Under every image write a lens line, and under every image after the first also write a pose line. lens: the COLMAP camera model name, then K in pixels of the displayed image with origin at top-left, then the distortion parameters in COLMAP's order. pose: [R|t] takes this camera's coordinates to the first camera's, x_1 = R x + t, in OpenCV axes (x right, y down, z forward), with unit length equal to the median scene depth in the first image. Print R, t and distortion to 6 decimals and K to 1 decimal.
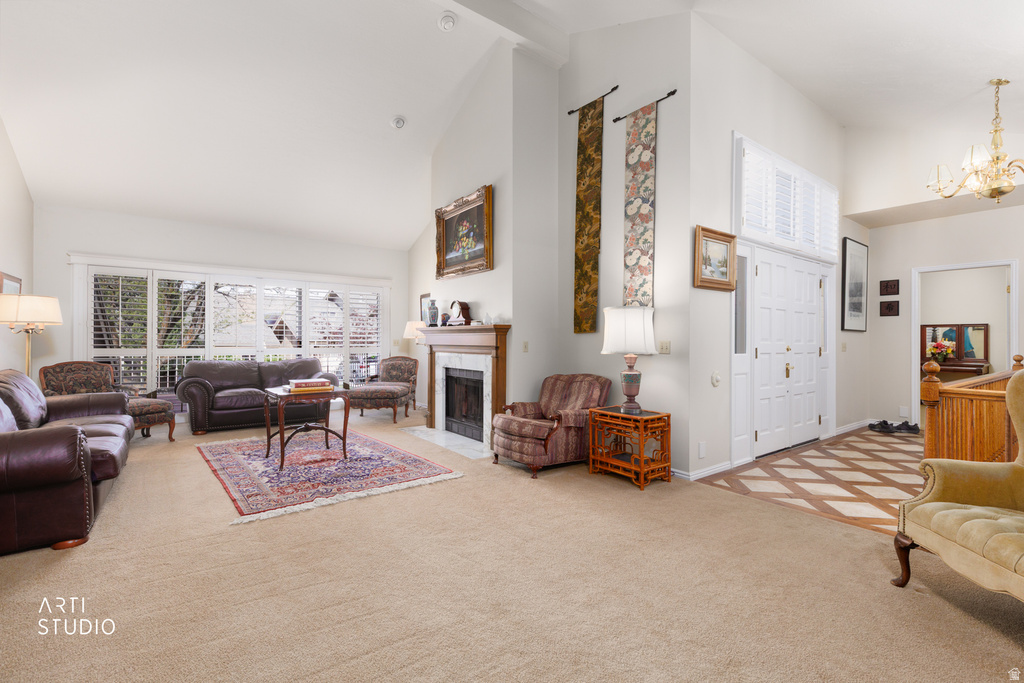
lens RADIAL K [[456.0, 0, 506.6], [0, 456.0, 342.7], [0, 0, 1]] dist [0.015081, 0.000370]
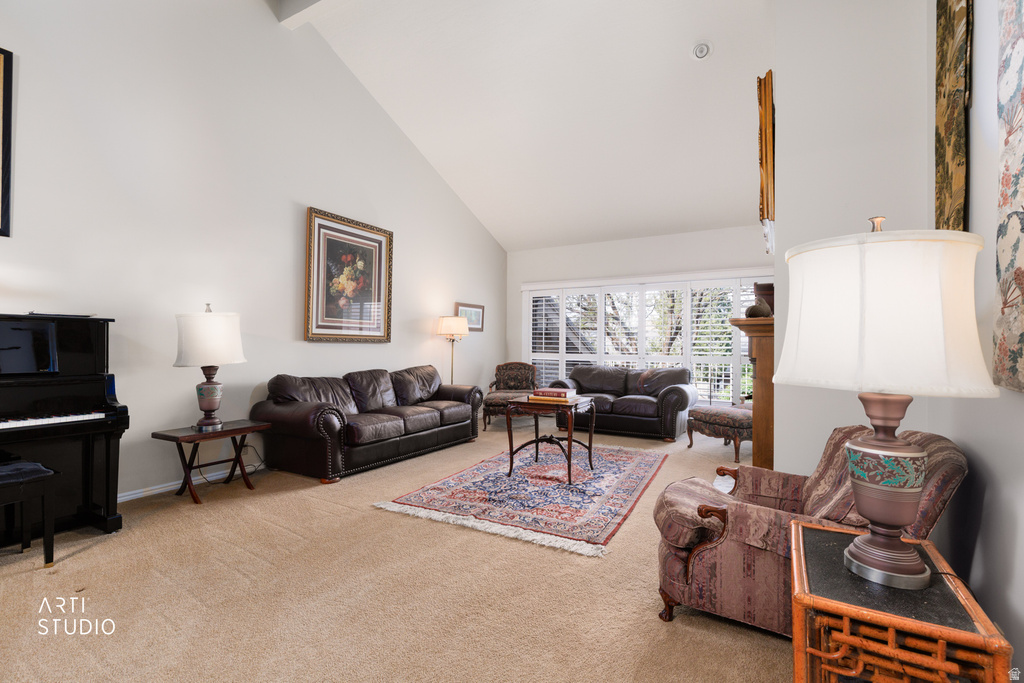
lens RADIAL K [[457.1, 0, 516.4], [0, 457.1, 341.1], [0, 0, 1]] dist [0.008173, -0.001229]
pose [[0.411204, -0.011827, -0.911467, 0.426706], [-0.004825, 0.999874, -0.015151, -0.001996], [0.911531, 0.010628, 0.411095, 0.593138]]
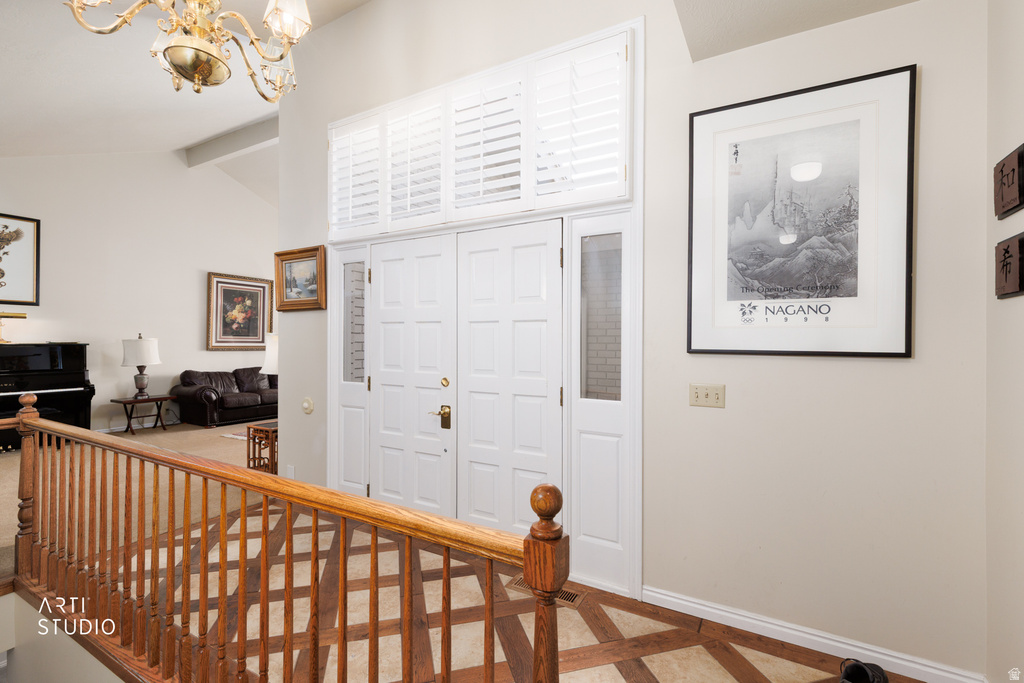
lens RADIAL K [[456.0, 0, 506.6], [0, 456.0, 342.7], [0, 0, 1]] dist [0.015081, 0.000370]
pose [[0.384012, -0.002760, -0.923324, 1.461764], [-0.004230, 0.999980, -0.004749, -0.046649], [0.923318, 0.005729, 0.383993, 1.007508]]
